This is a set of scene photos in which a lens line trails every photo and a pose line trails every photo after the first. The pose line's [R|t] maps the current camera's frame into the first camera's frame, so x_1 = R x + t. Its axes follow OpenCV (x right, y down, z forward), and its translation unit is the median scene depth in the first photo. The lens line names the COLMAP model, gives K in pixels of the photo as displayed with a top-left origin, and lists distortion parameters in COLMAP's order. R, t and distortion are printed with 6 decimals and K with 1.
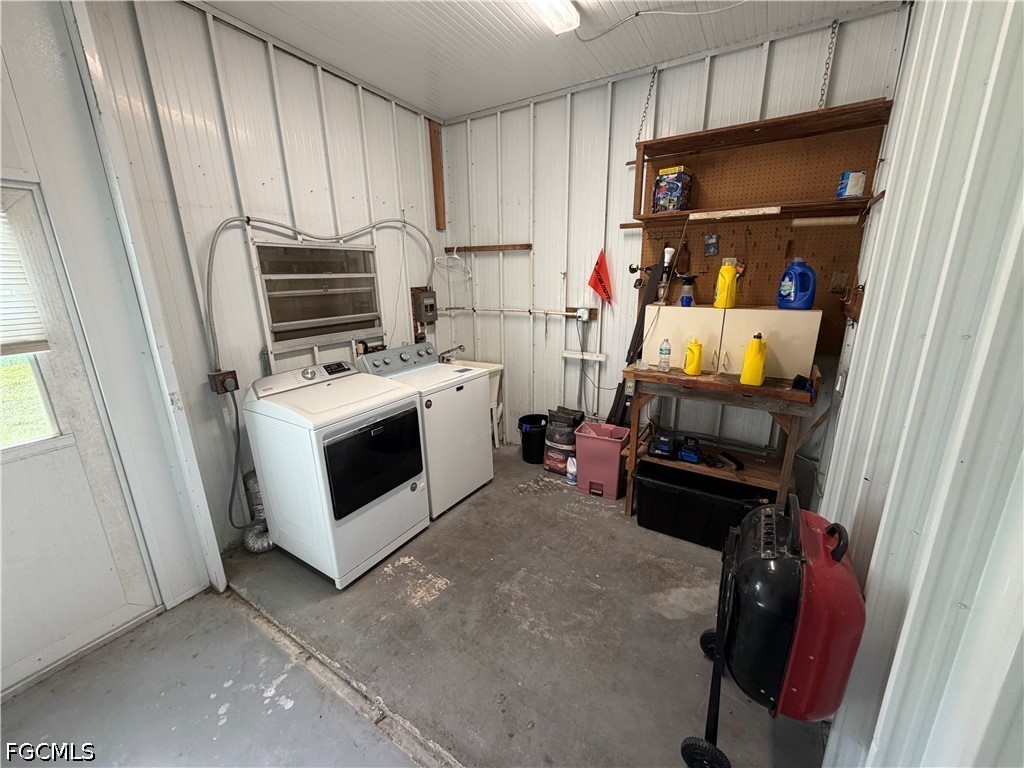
lens RADIAL K [[409.2, 0, 510.3], [0, 409.2, 385.1], [0, 0, 1]] dist [0.000348, 0.000056]
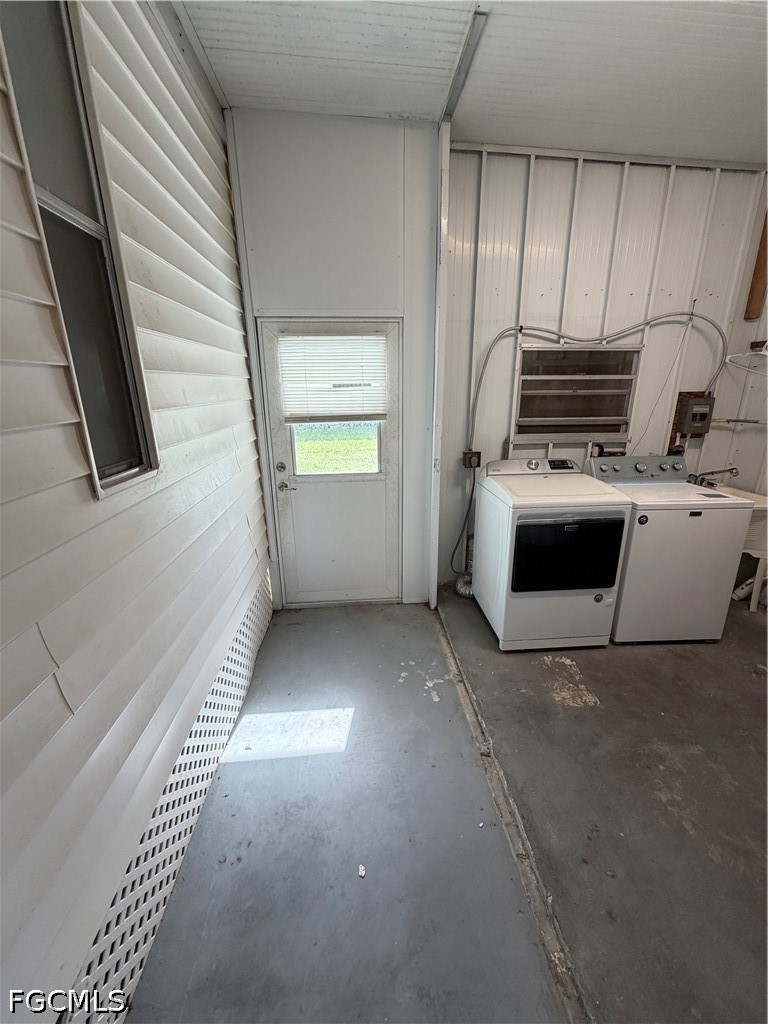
lens RADIAL K [[409.2, 0, 384.0], [0, 409.2, 512.0], [0, 0, 1]] dist [0.000348, 0.000056]
pose [[0.594428, 0.248414, -0.764818, 0.150244], [-0.215815, 0.965479, 0.145855, 0.021579], [0.774648, 0.078359, 0.627519, -0.012030]]
